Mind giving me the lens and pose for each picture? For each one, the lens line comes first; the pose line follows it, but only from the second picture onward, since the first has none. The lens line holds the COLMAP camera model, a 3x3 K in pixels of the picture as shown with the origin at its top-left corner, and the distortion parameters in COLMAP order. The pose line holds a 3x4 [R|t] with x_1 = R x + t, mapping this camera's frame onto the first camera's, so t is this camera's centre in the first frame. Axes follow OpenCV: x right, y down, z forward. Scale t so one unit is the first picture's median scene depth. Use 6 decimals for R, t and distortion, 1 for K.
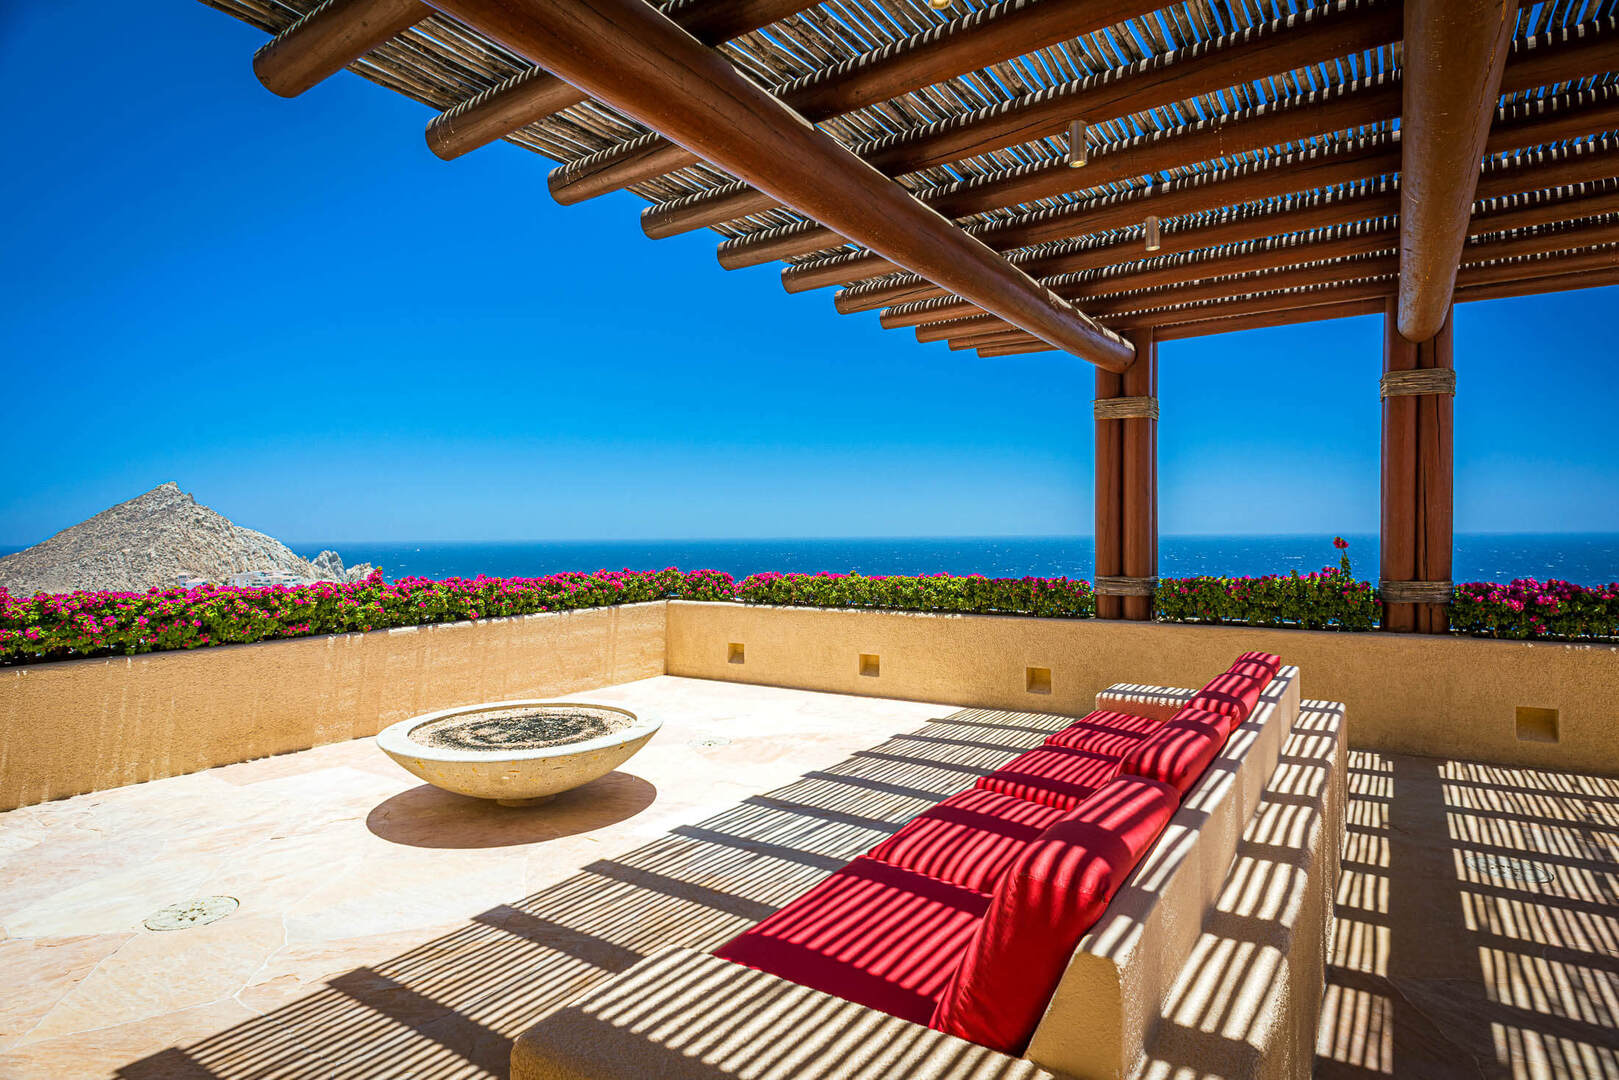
lens RADIAL K [[901.9, 0, 805.7], [0, 901.9, 494.8], [0, 0, 1]] dist [-0.003926, -0.001648]
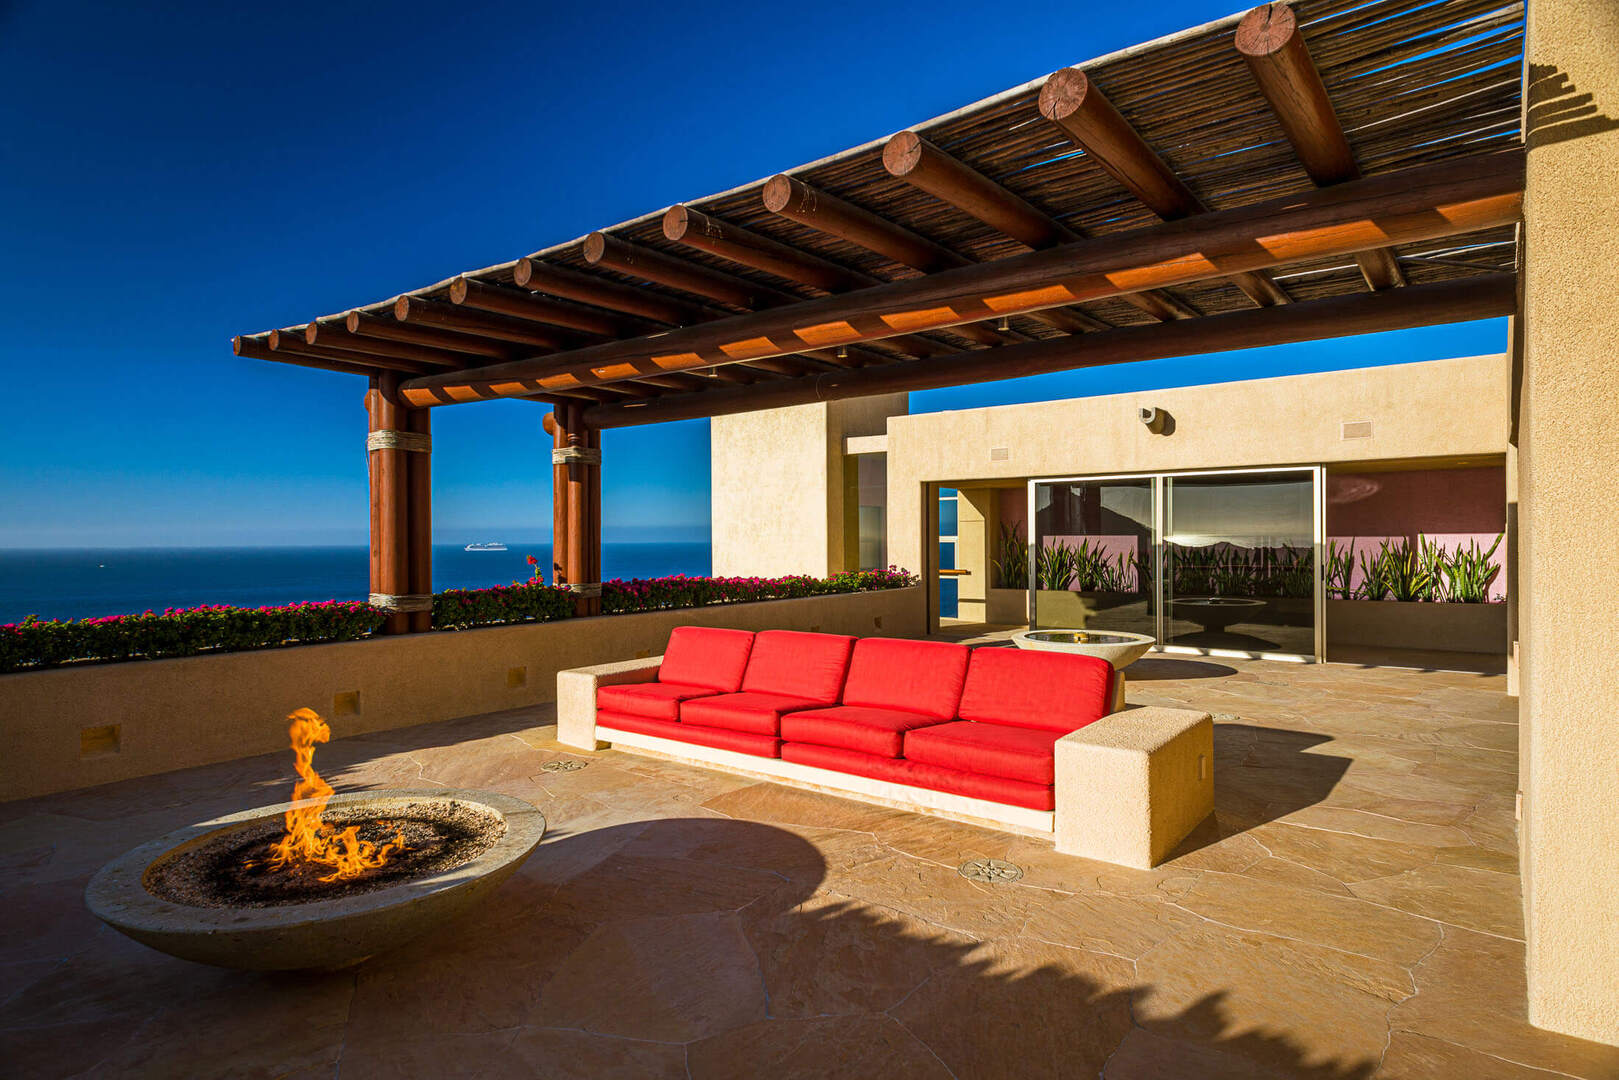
lens RADIAL K [[891.9, 0, 810.9], [0, 891.9, 535.6], [0, 0, 1]] dist [0.003789, -0.000860]
pose [[0.064253, 0.008302, 0.997899, -0.834452], [-0.032329, 0.999458, -0.006234, 0.011820], [-0.997410, -0.031860, 0.064487, 0.526463]]
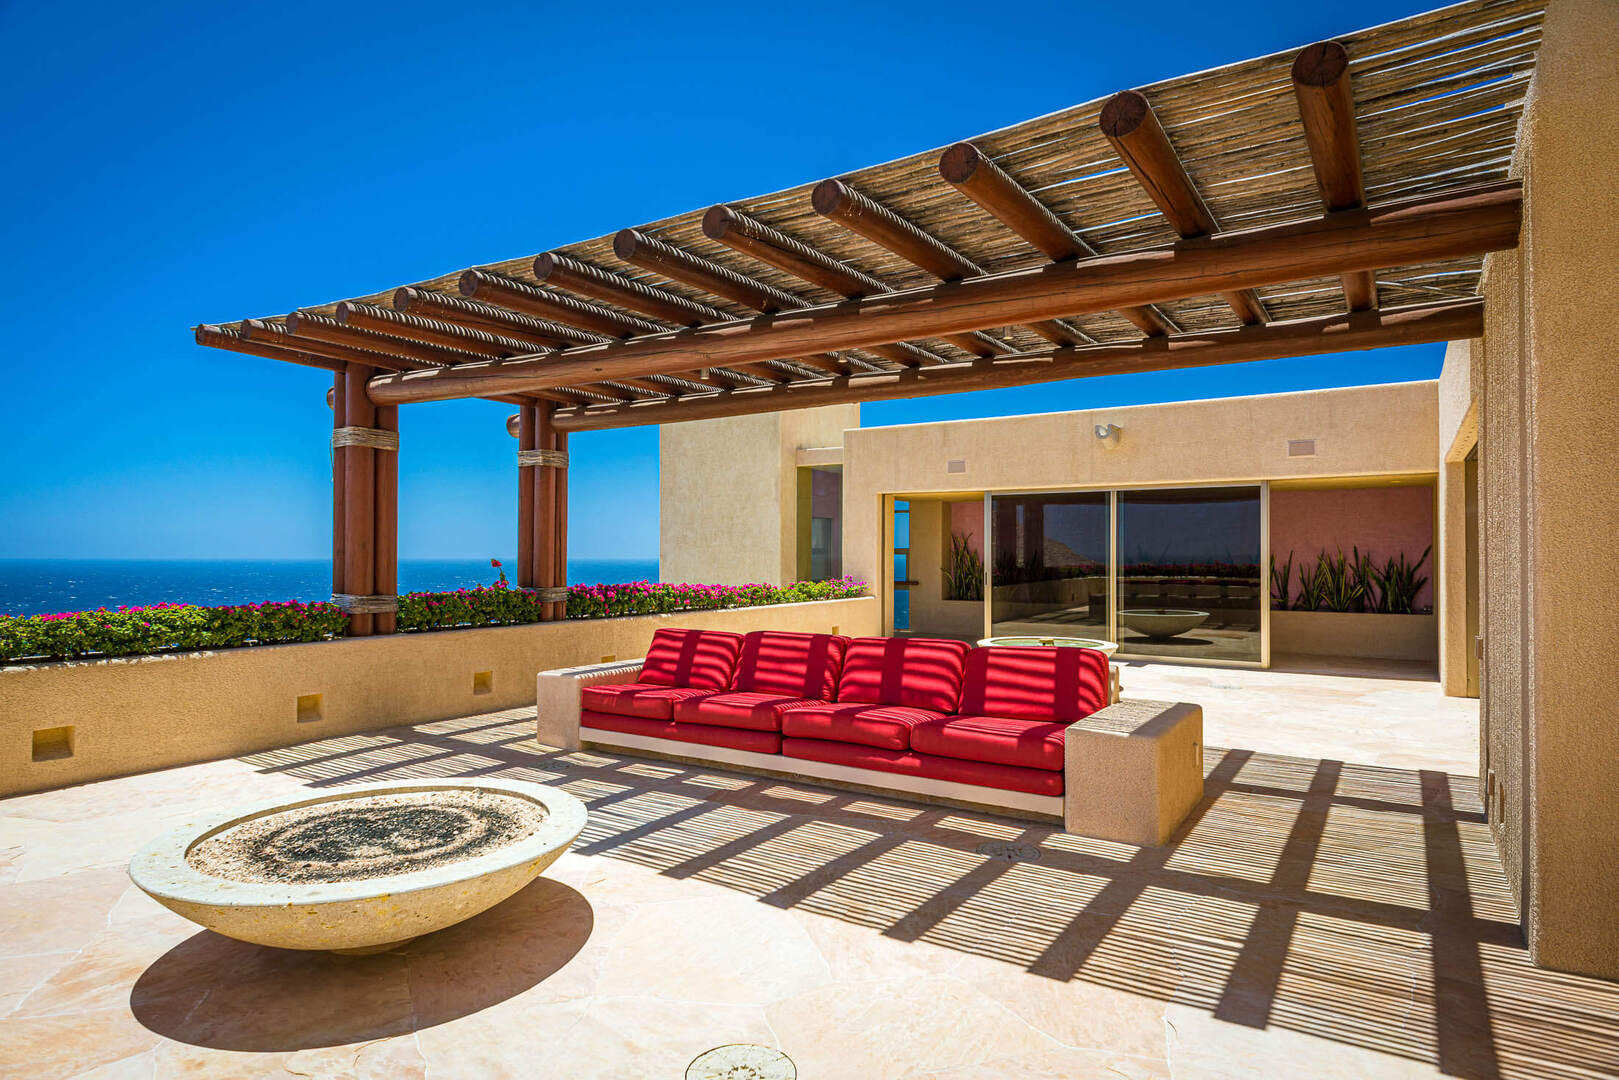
lens RADIAL K [[899.9, 0, 802.7], [0, 899.9, 540.0], [0, 0, 1]] dist [0.003810, 0.000236]
pose [[-0.009077, 0.022919, 0.999696, -0.860780], [-0.045225, 0.998705, -0.023307, 0.031611], [-0.998936, -0.045423, -0.008029, 0.595504]]
